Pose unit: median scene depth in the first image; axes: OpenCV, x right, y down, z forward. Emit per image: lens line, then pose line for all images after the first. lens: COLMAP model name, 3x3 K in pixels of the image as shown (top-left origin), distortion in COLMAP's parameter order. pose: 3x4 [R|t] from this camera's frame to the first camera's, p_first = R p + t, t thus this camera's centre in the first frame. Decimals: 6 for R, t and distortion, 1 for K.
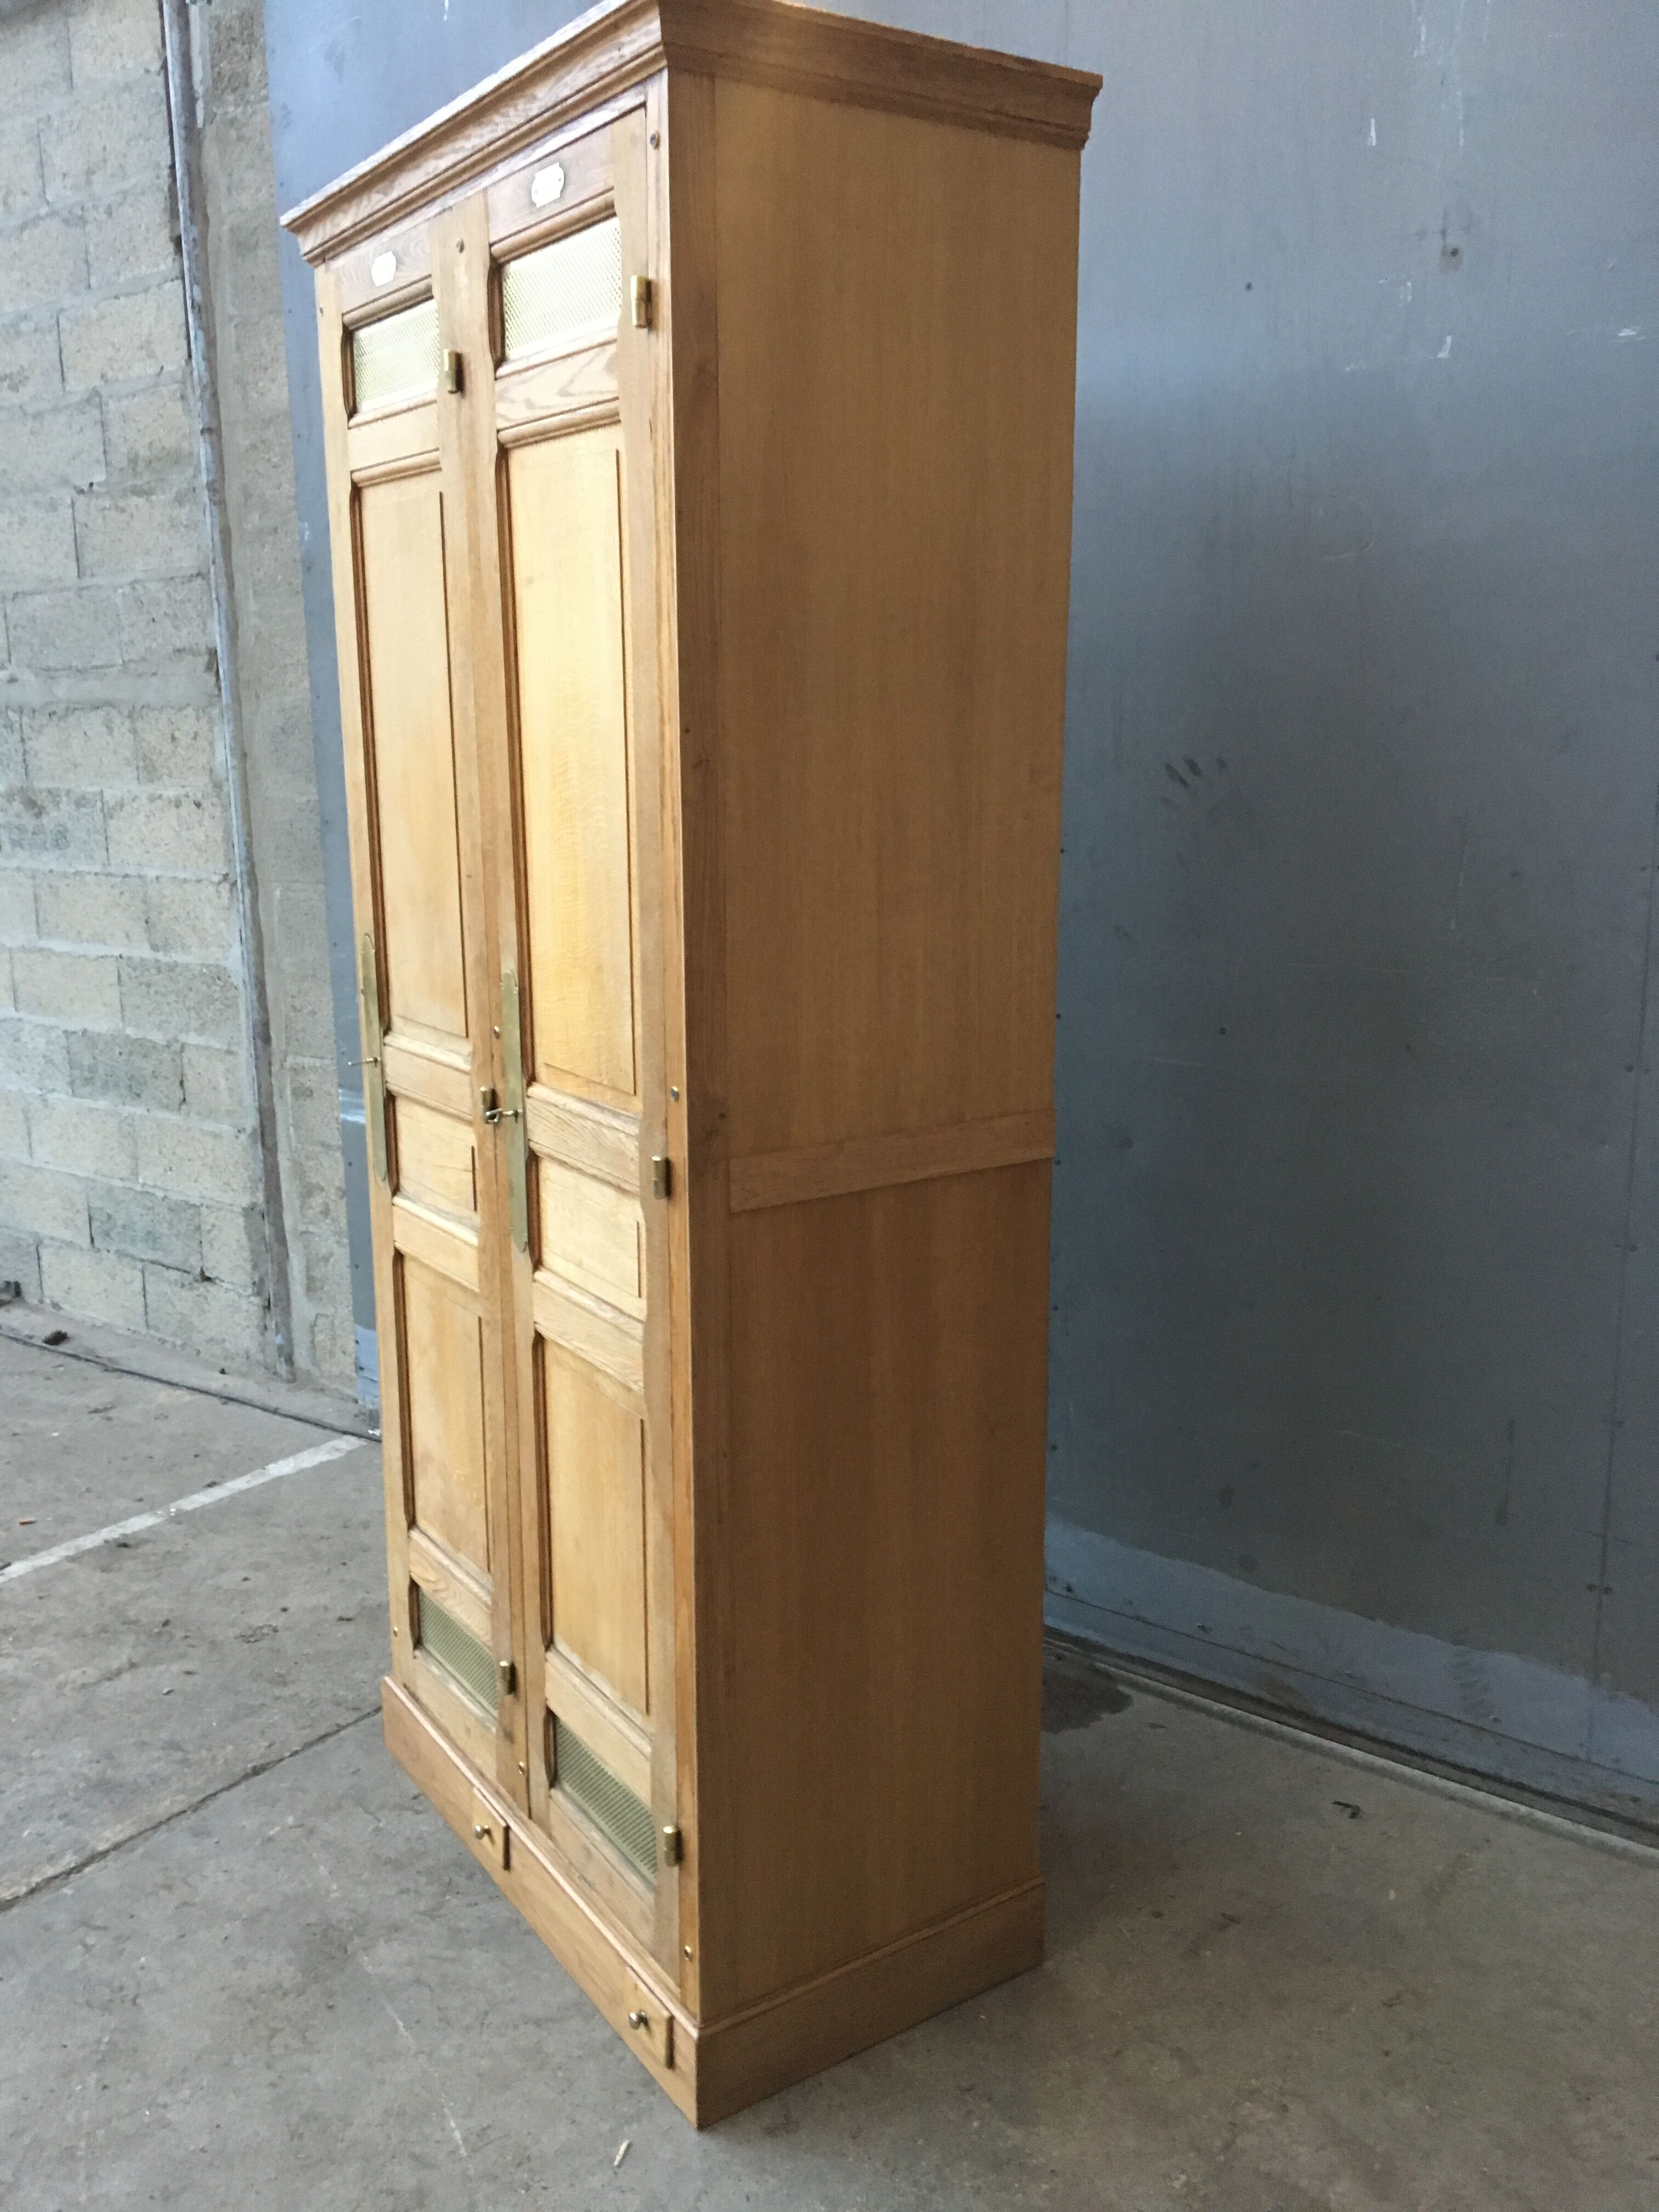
lens RADIAL K [[1863.0, 0, 832.7], [0, 1863.0, 1094.6], [0, 0, 1]] dist [0.083853, -0.124886]
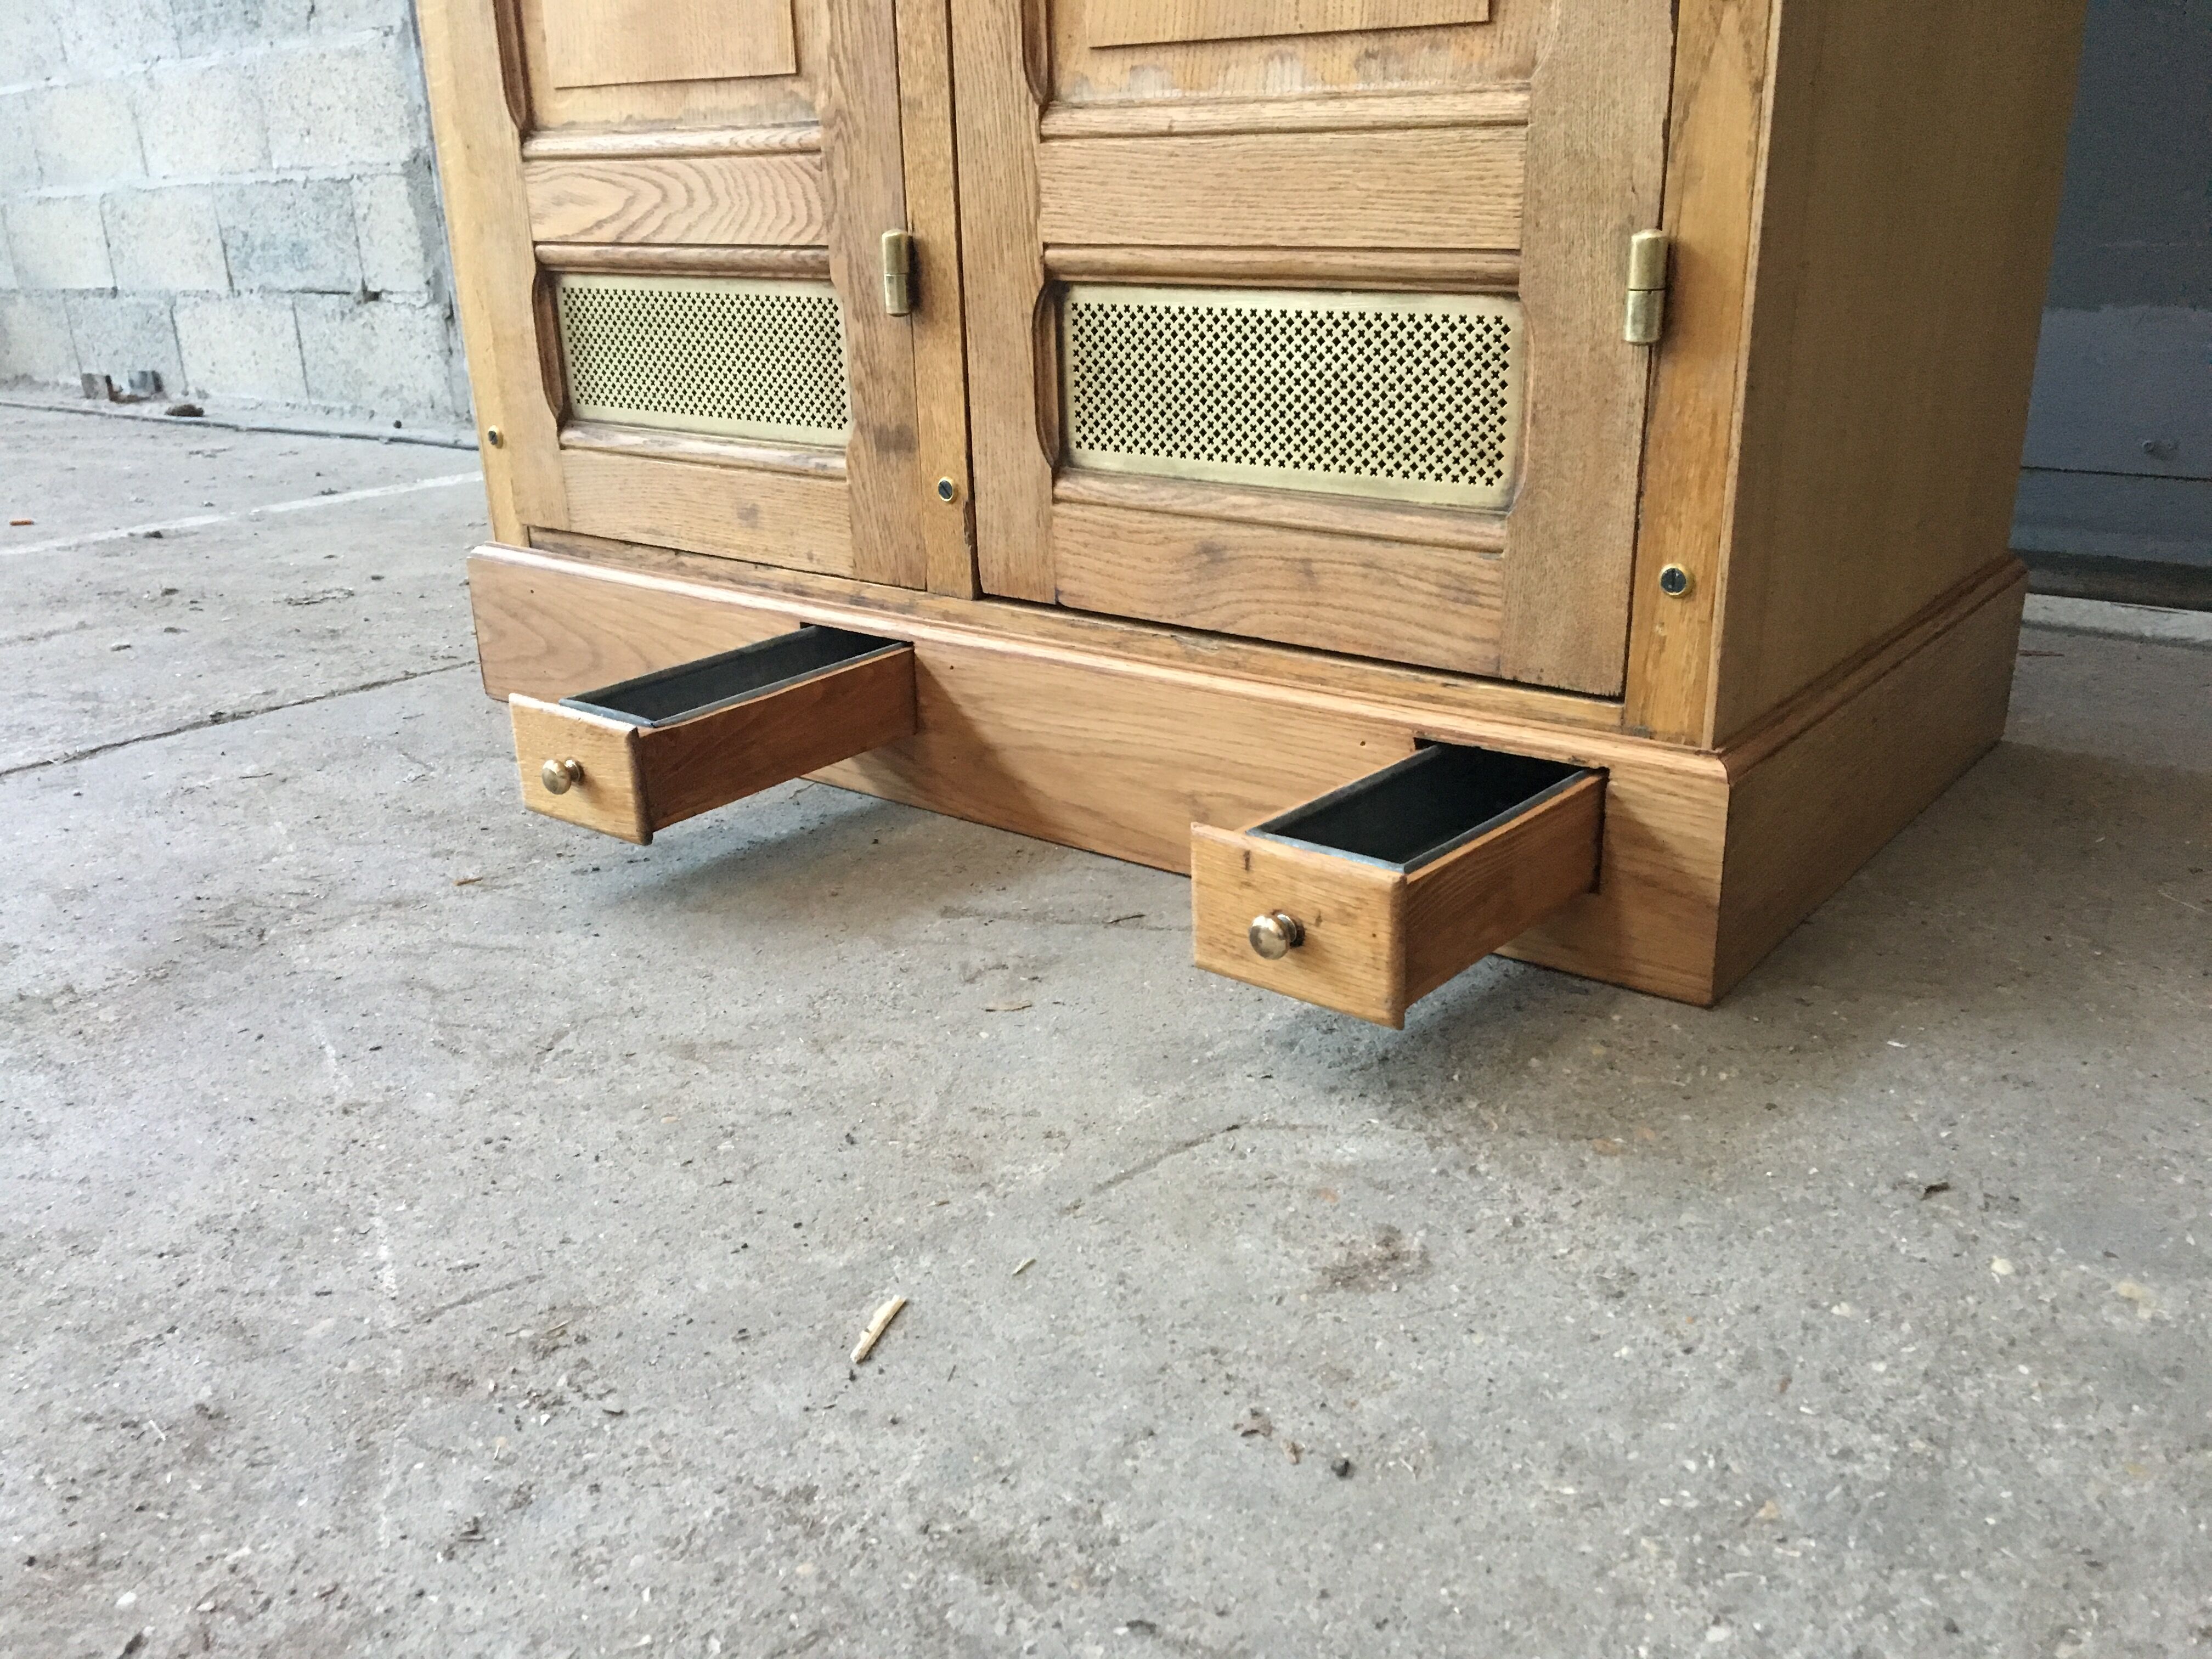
lens RADIAL K [[1867.6, 0, 1080.8], [0, 1867.6, 822.2], [0, 0, 1]] dist [0.097278, -0.150949]
pose [[0.955493, -0.125137, 0.267158, -0.285727], [0.087364, 0.984984, 0.148907, 0.402751], [-0.281780, -0.118939, 0.952078, 0.602724]]
